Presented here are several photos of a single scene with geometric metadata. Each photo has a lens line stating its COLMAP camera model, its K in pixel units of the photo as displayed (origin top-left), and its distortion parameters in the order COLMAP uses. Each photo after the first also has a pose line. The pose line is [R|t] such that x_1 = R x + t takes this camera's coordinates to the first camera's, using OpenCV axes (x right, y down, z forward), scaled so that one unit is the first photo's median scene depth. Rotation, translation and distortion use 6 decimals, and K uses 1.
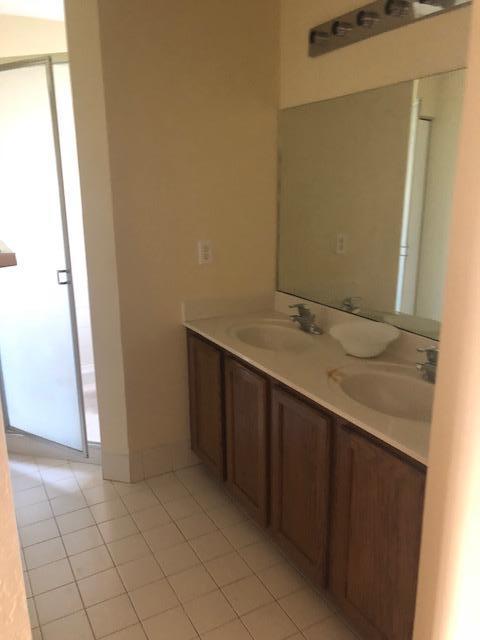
lens RADIAL K [[525.6, 0, 240.8], [0, 525.6, 316.3], [0, 0, 1]] dist [0.034654, -0.020330]
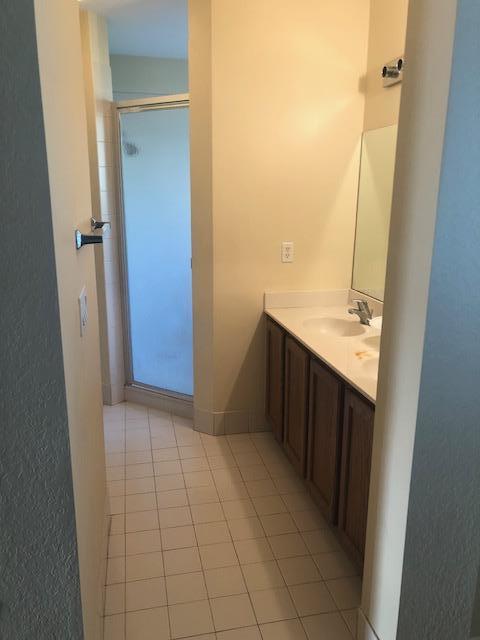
lens RADIAL K [[525.6, 0, 239.4], [0, 525.6, 321.4], [0, 0, 1]] dist [0.034654, -0.020330]
pose [[0.957899, 0.093601, -0.271419, 0.216725], [-0.096095, 0.995364, 0.004116, 0.053473], [0.270546, 0.022139, 0.962452, -0.227368]]
